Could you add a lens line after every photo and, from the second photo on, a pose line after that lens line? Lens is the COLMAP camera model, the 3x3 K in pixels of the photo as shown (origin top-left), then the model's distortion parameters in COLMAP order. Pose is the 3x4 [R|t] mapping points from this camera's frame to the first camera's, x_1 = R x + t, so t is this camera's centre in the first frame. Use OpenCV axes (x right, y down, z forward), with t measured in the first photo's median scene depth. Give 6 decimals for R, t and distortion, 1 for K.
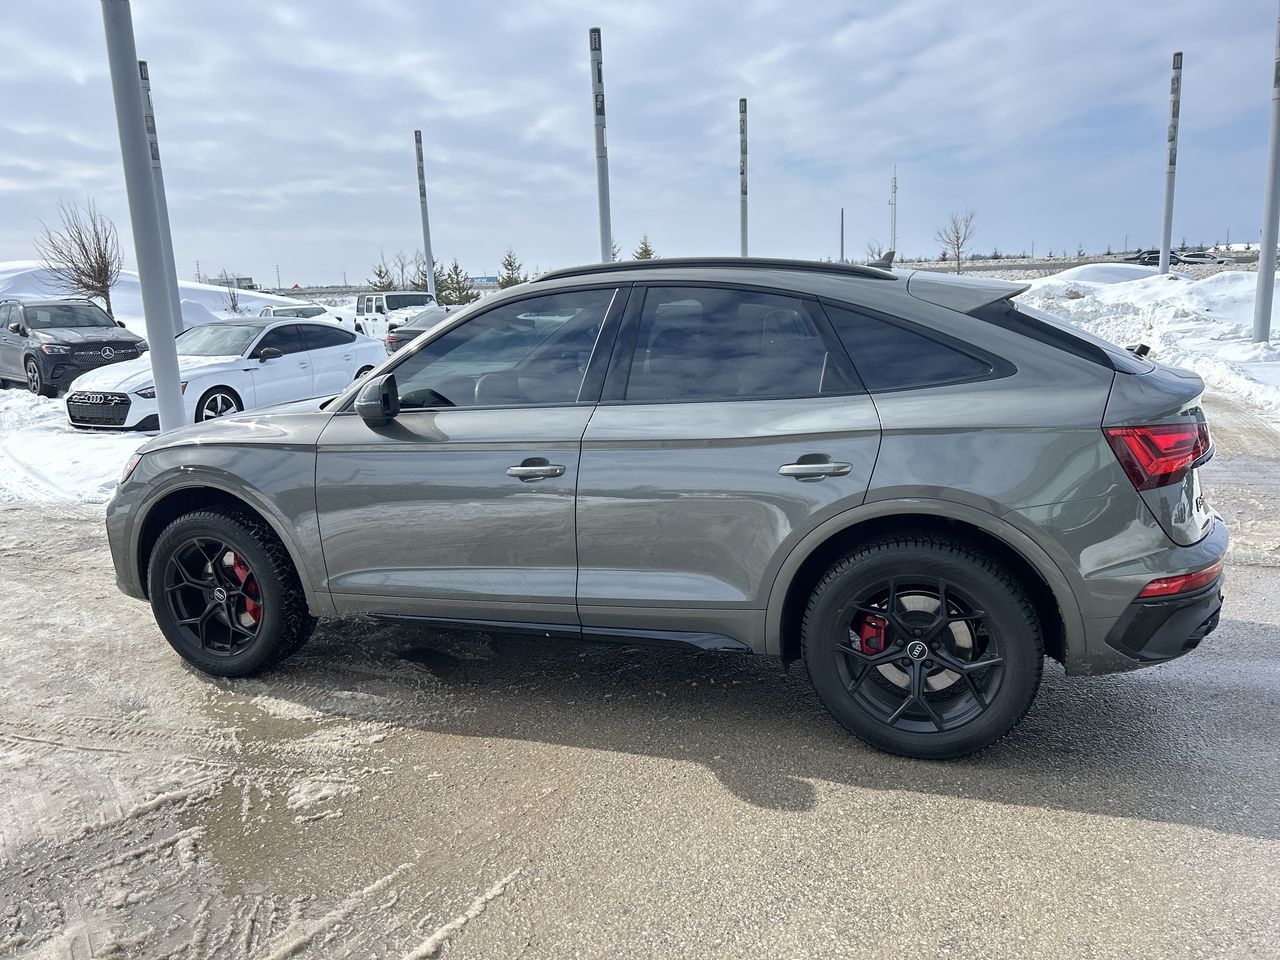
lens RADIAL K [[958.5, 0, 623.7], [0, 958.5, 490.1], [0, 0, 1]] dist [0.055414, -0.060993]
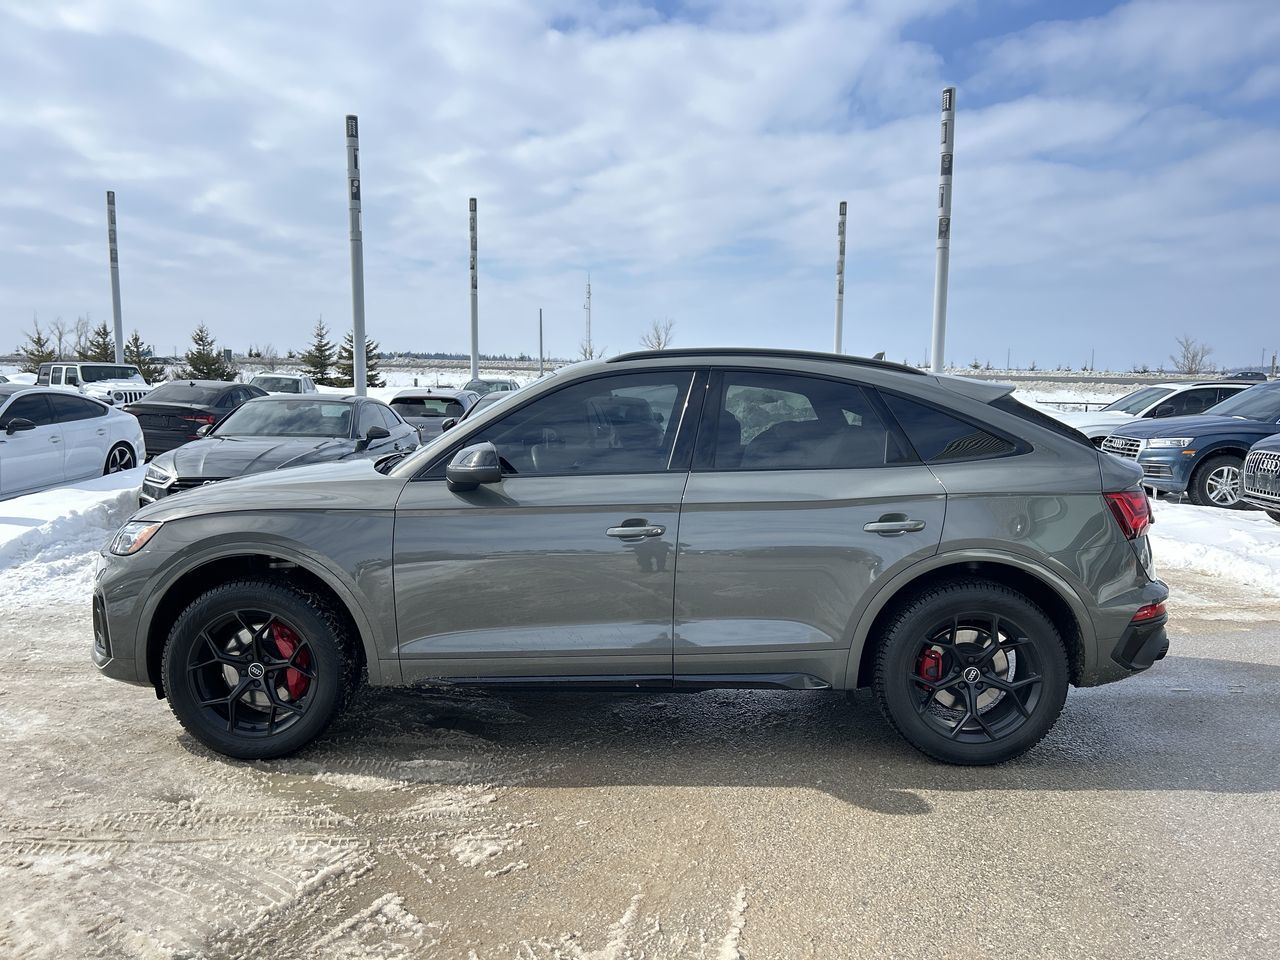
lens RADIAL K [[958.5, 0, 632.7], [0, 958.5, 489.9], [0, 0, 1]] dist [0.055414, -0.060993]
pose [[0.944599, 0.008977, 0.328105, -0.406866], [0.021523, 0.995780, -0.089208, 0.026790], [-0.327521, 0.091328, 0.940420, -0.024219]]
